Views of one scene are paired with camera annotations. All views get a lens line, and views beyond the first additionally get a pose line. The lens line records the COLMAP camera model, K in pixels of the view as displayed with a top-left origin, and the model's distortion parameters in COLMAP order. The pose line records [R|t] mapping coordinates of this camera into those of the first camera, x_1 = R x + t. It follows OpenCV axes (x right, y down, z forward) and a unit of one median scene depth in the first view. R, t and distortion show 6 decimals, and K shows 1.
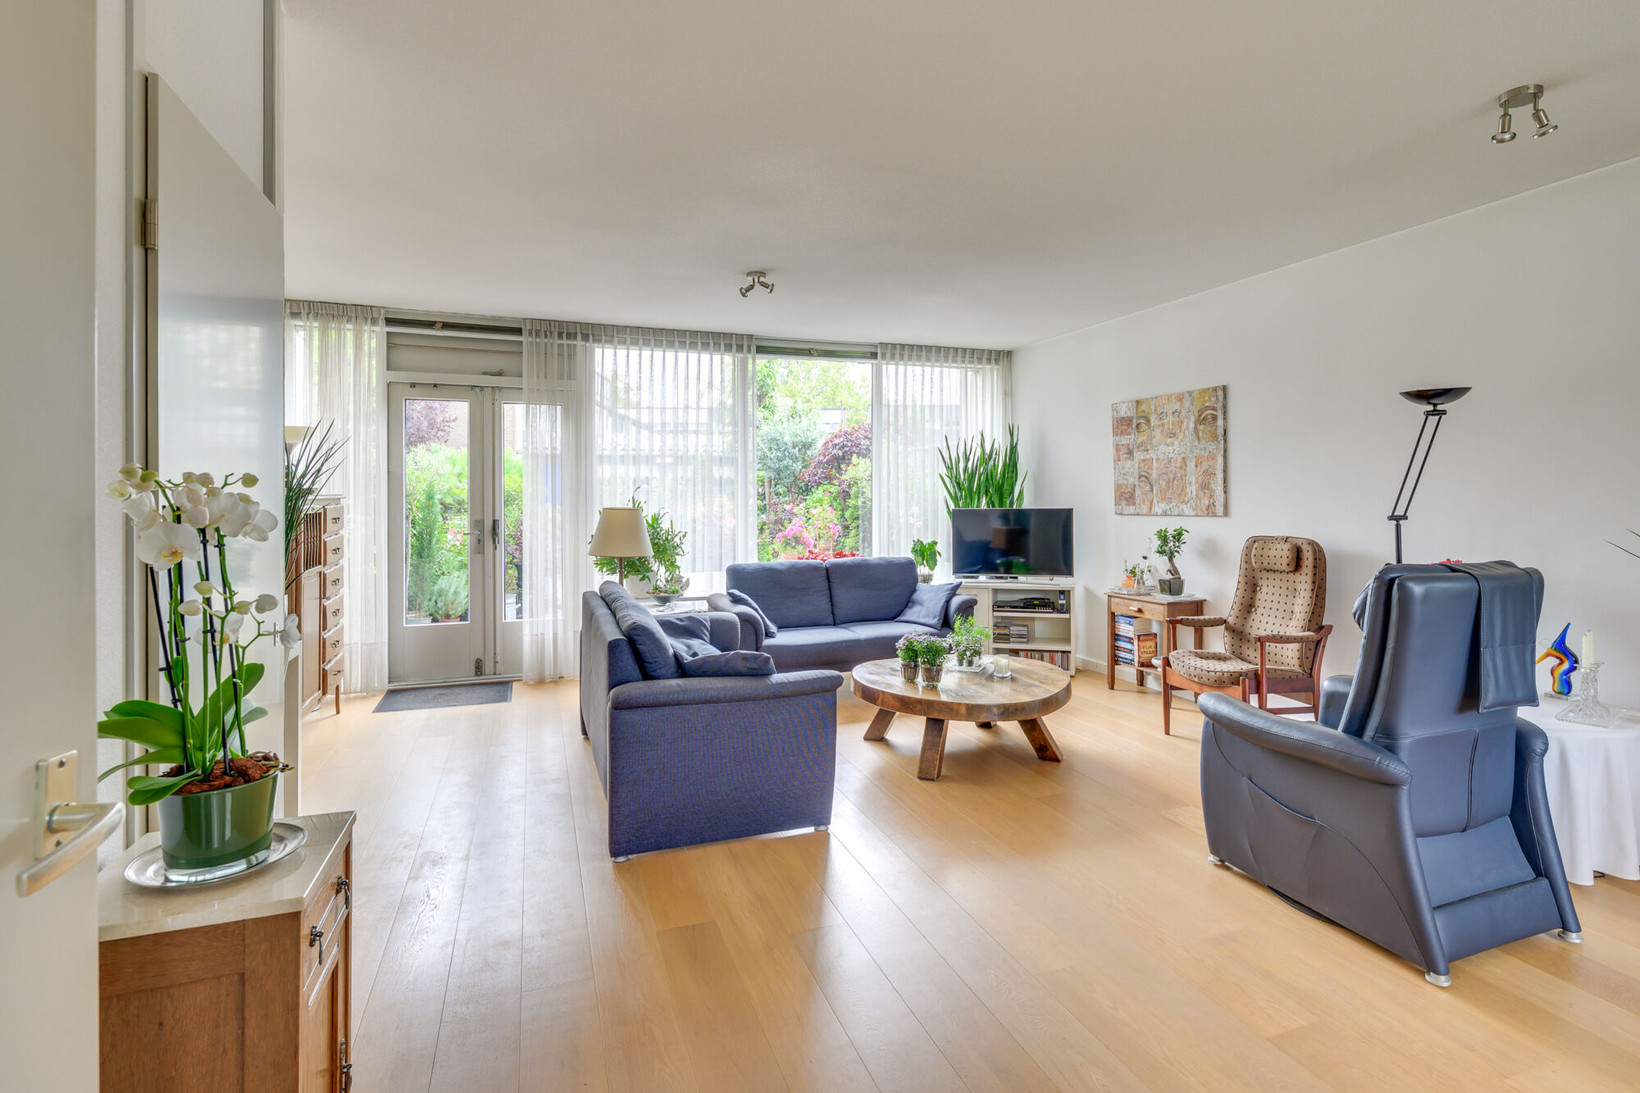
lens RADIAL K [[780.1, 0, 828.4], [0, 780.1, 494.2], [0, 0, 1]] dist [-0.001529, -0.000014]
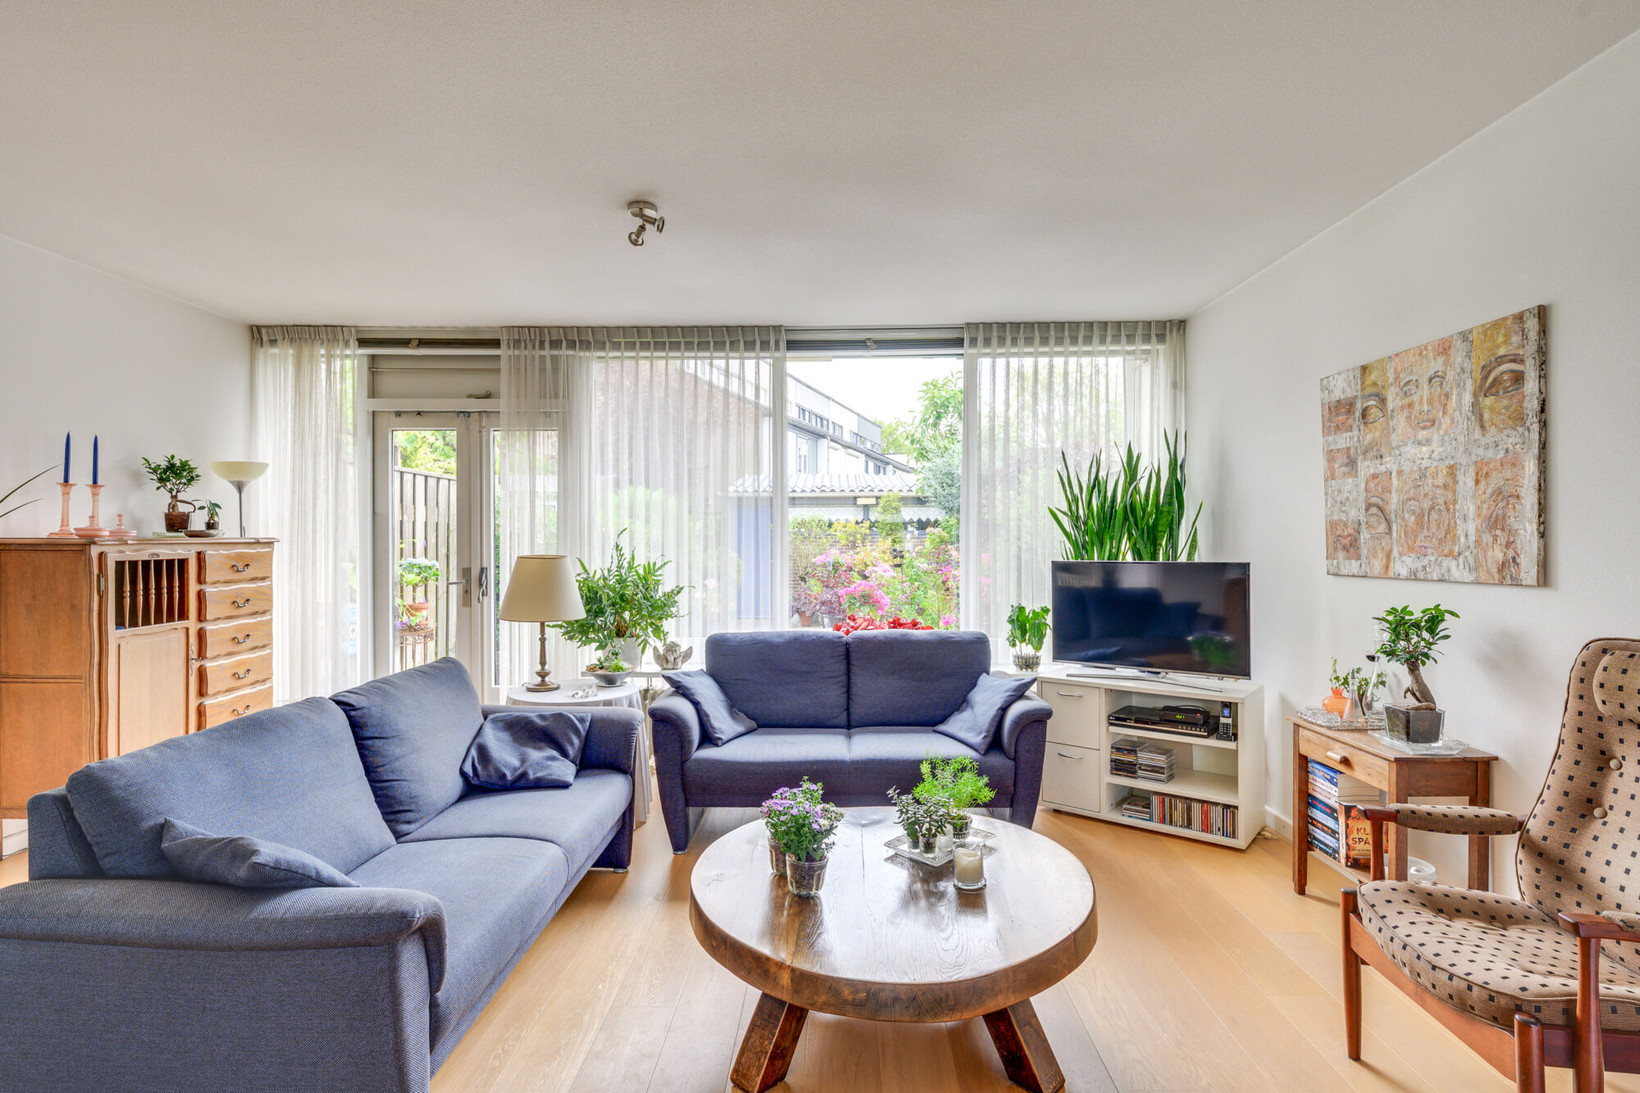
lens RADIAL K [[779.8, 0, 820.3], [0, 779.8, 540.7], [0, 0, 1]] dist [-0.000582, -0.000677]
pose [[0.932079, 0.002707, -0.362245, 0.237771], [-0.001607, 0.999993, 0.003338, 0.000058], [0.362252, -0.002529, 0.932077, 0.354180]]
